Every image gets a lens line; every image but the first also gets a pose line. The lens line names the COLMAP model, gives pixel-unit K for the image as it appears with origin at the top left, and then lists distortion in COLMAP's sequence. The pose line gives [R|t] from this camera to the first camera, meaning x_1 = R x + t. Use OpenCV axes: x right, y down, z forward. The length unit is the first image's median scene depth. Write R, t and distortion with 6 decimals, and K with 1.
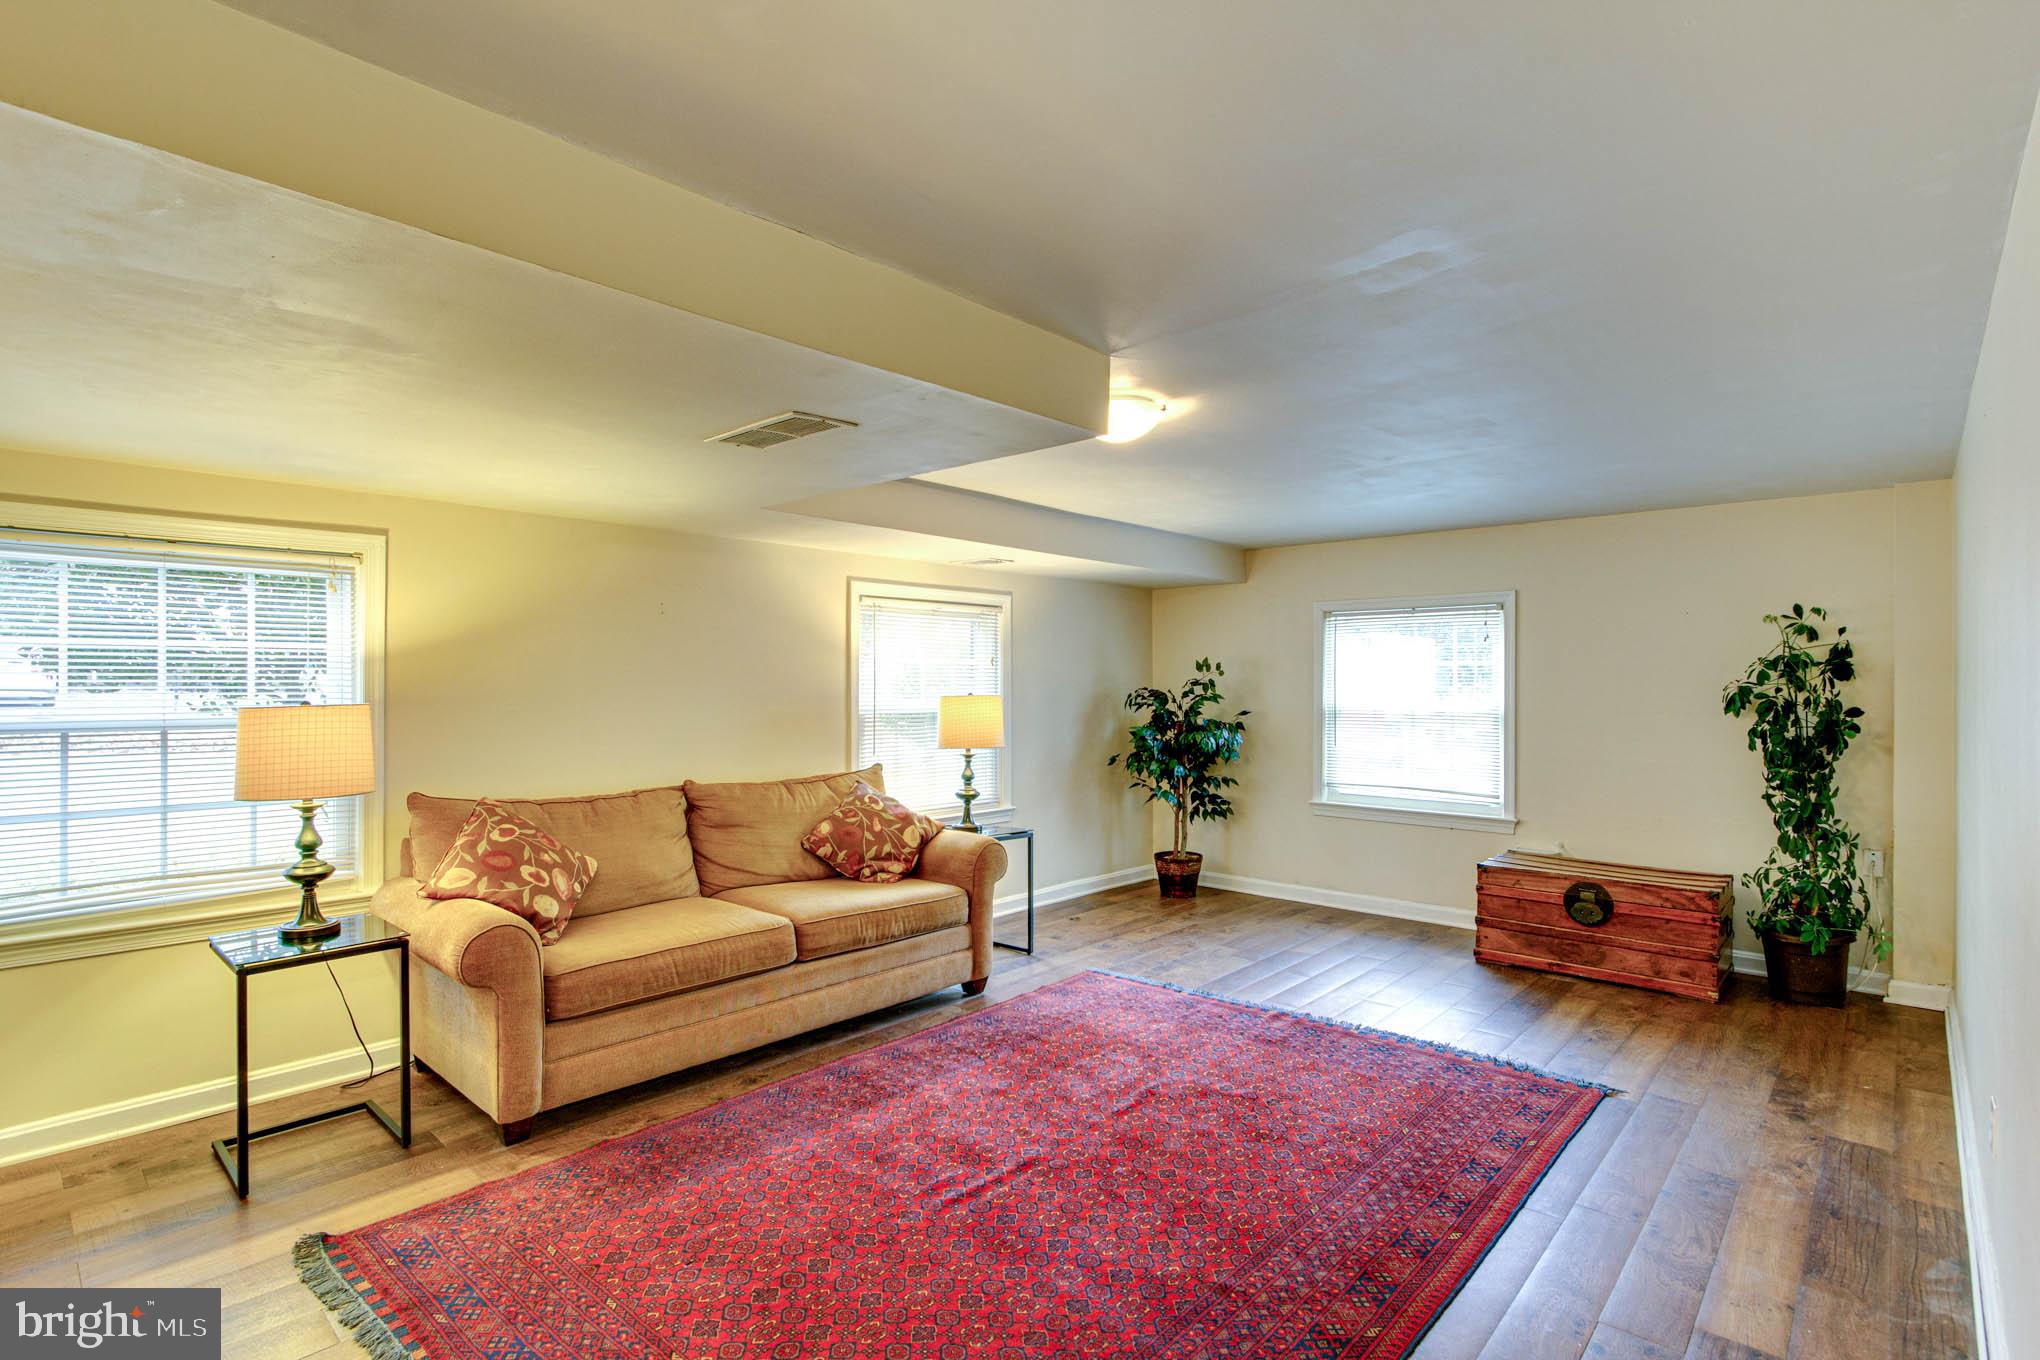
lens RADIAL K [[990.8, 0, 1064.3], [0, 990.8, 677.1], [0, 0, 1]] dist [-0.014962, 0.001990]
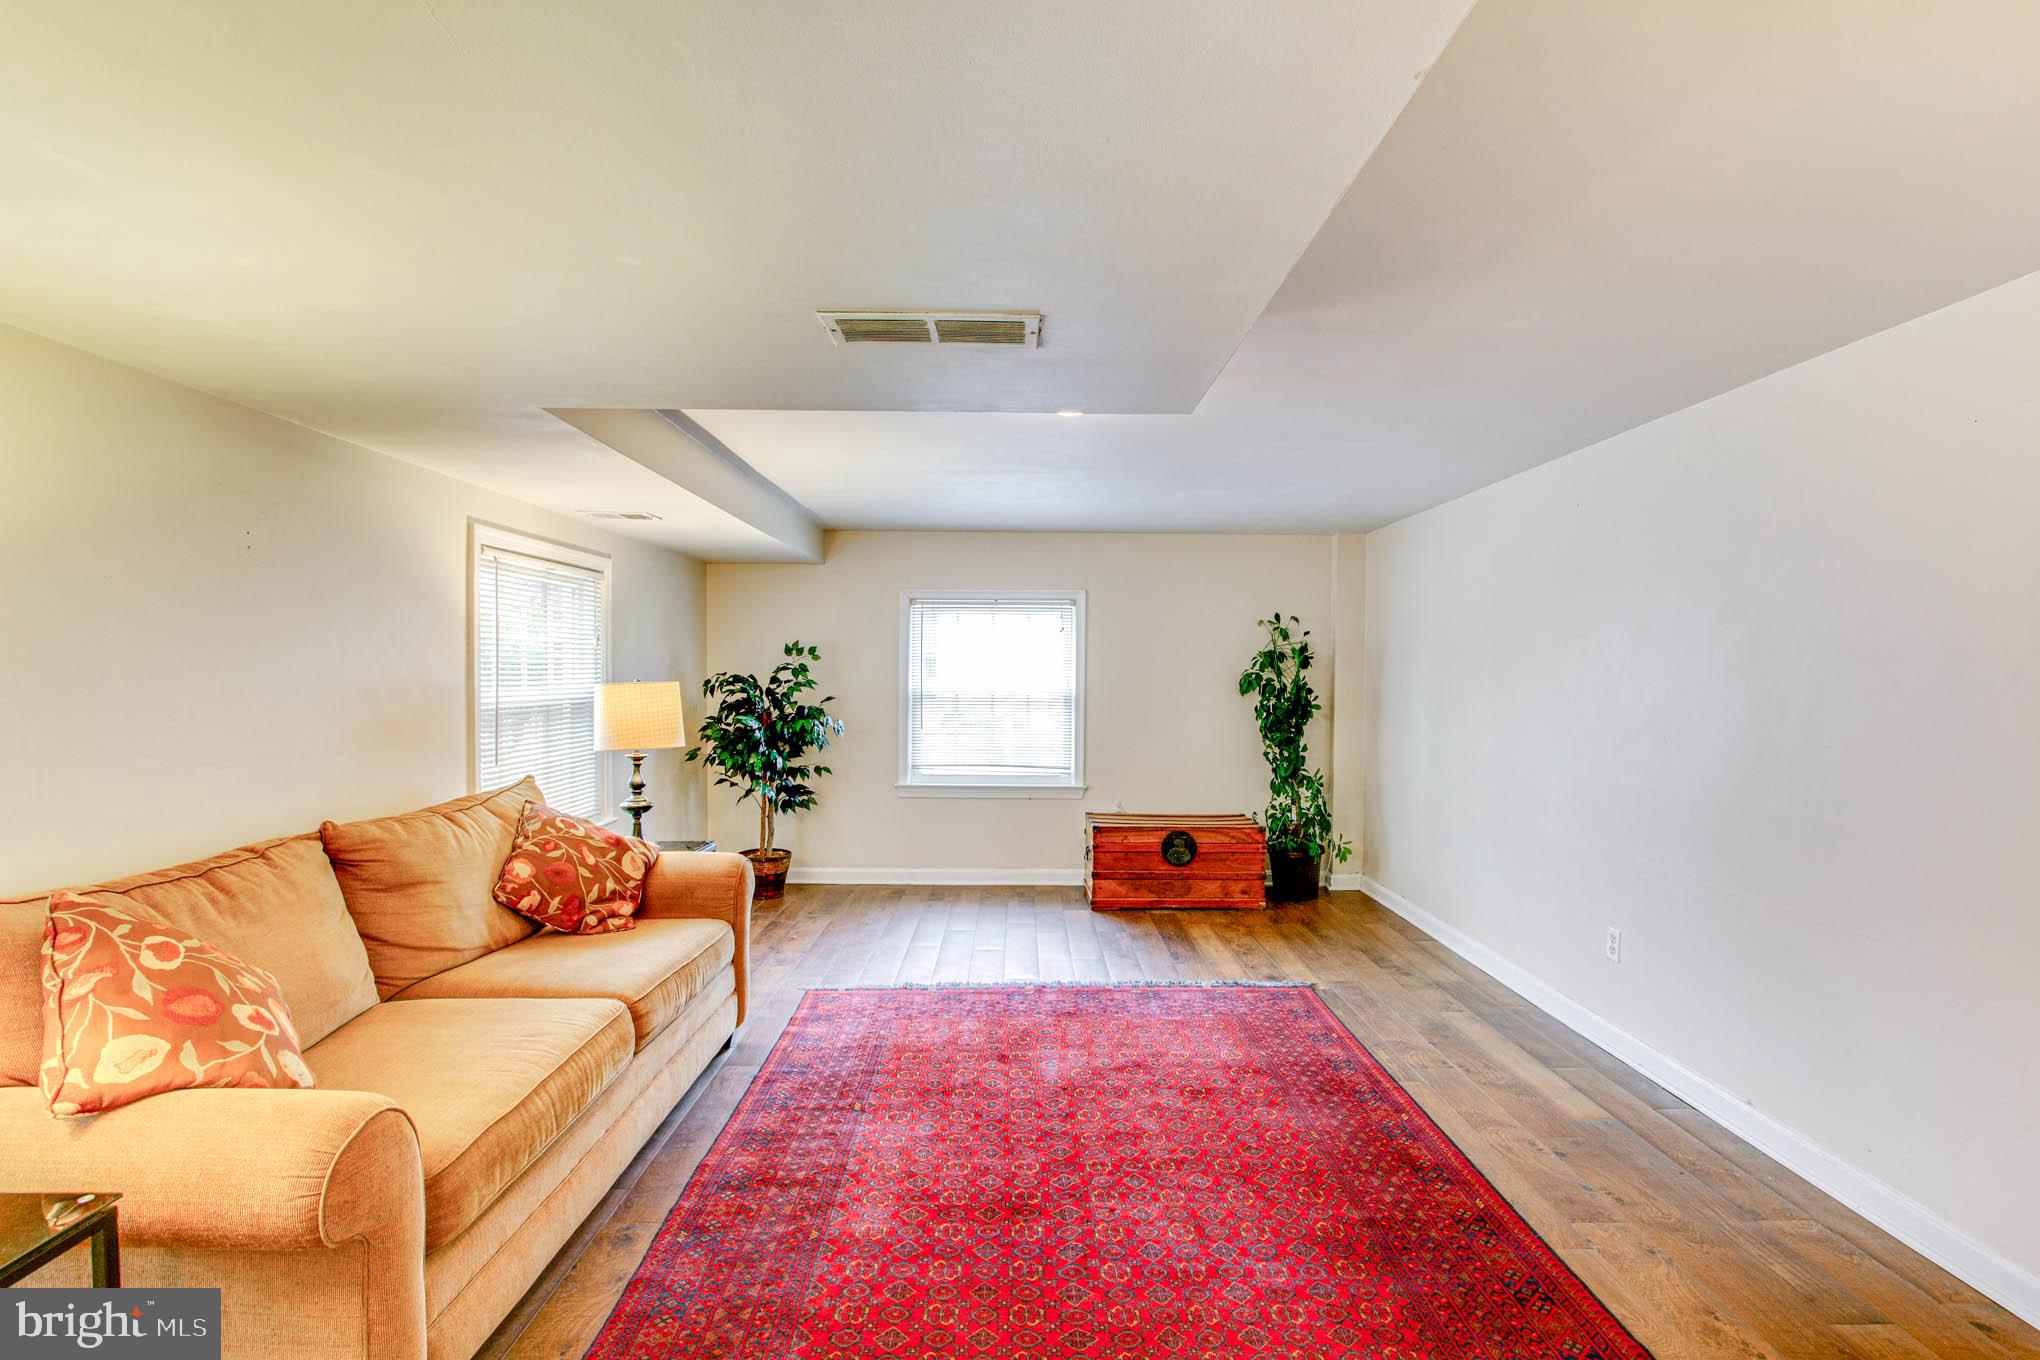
lens RADIAL K [[952.7, 0, 1041.6], [0, 952.7, 685.1], [0, 0, 1]] dist [-0.021199, 0.007262]
pose [[0.743121, -0.007208, 0.669118, -0.406357], [-0.009346, 0.999733, 0.021149, 0.001437], [-0.669092, -0.021969, 0.742855, 0.237879]]
